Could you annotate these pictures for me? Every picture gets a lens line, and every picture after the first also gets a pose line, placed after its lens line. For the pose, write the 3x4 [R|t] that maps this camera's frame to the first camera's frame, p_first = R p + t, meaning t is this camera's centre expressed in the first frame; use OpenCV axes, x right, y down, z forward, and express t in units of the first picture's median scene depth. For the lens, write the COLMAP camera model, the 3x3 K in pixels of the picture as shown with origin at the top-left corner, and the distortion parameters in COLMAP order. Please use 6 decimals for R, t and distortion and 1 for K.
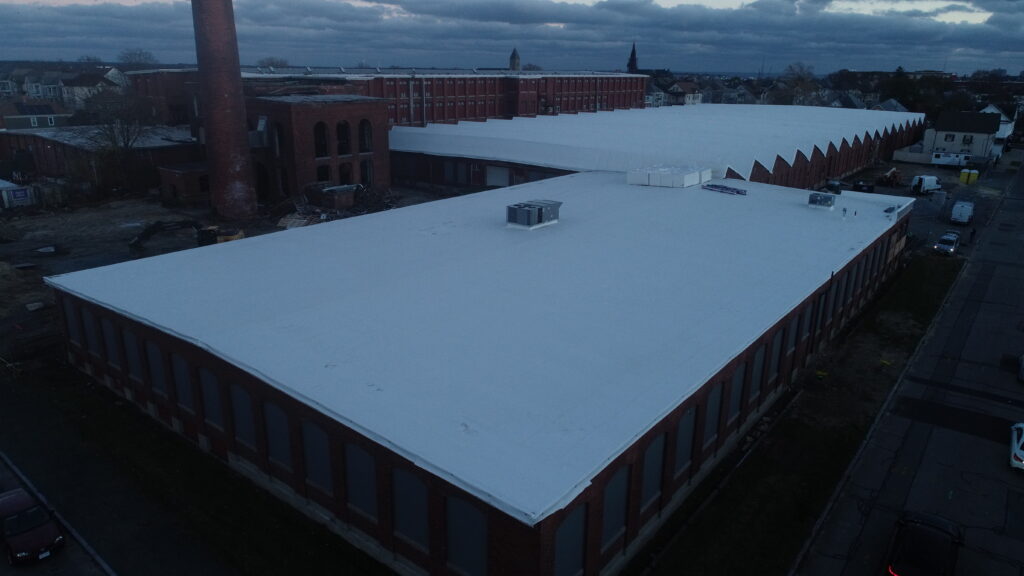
lens RADIAL K [[682.8, 0, 511.7], [0, 682.8, 286.6], [0, 0, 1]] dist [-0.002528, -0.002032]
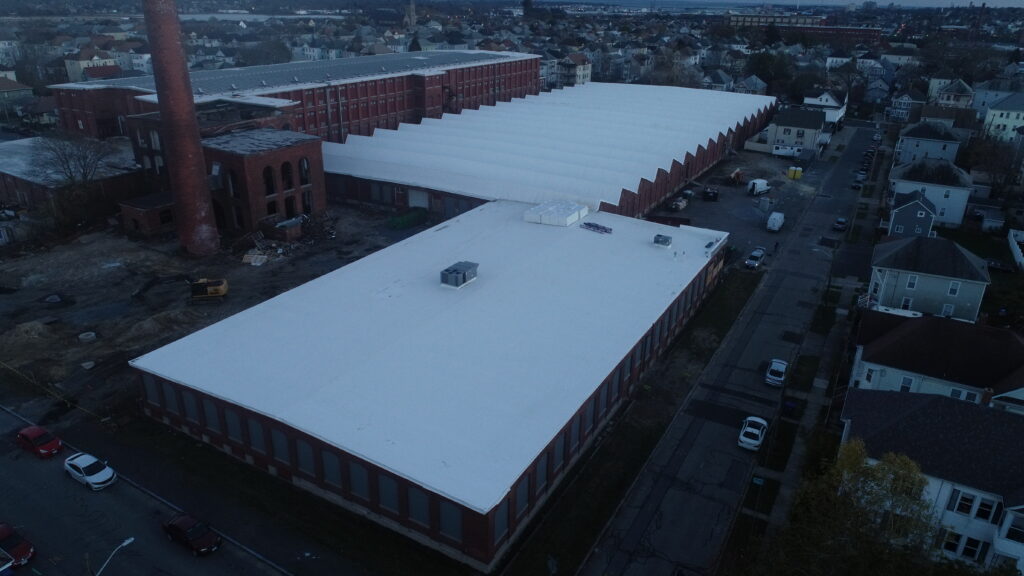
lens RADIAL K [[682.8, 0, 510.0], [0, 682.8, 288.9], [0, 0, 1]] dist [-0.002528, -0.002032]
pose [[0.989814, -0.053404, 0.131974, -0.039905], [0.040186, 0.994088, 0.100866, -0.166902], [-0.136581, -0.094535, 0.986108, -0.312597]]
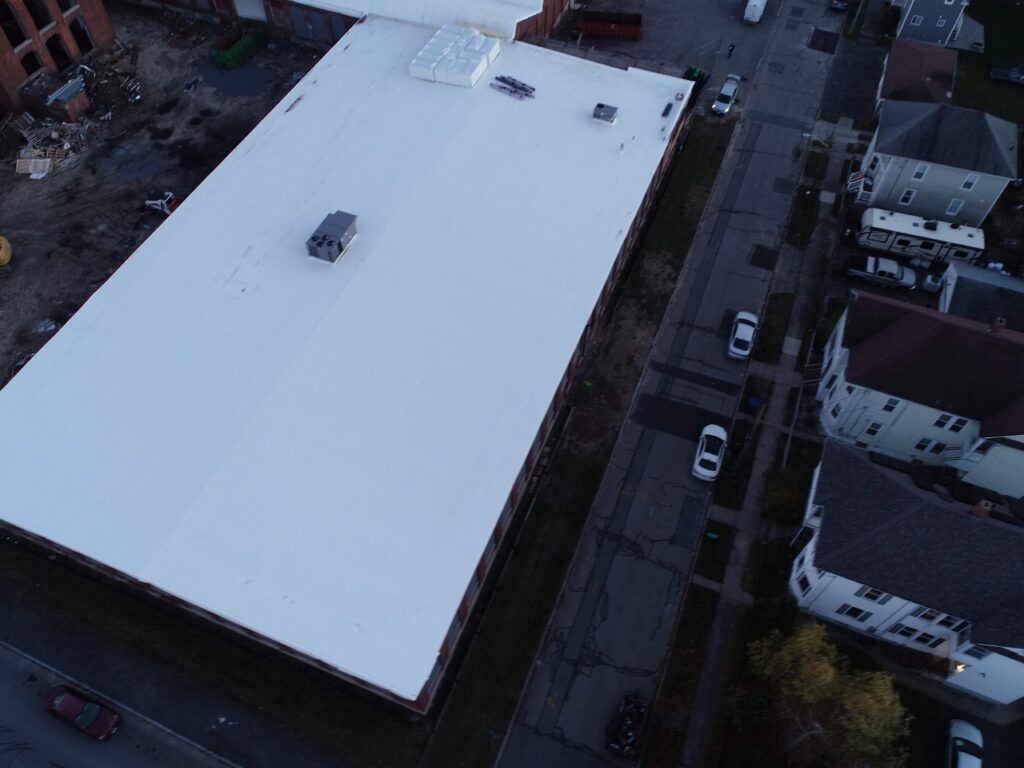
lens RADIAL K [[767.8, 0, 511.5], [0, 767.8, 384.8], [0, 0, 1]] dist [-0.005397, 0.004722]
pose [[0.960670, -0.229636, 0.156140, 0.046767], [0.088082, 0.785231, 0.612907, -0.478530], [-0.263351, -0.575048, 0.774575, -0.069506]]
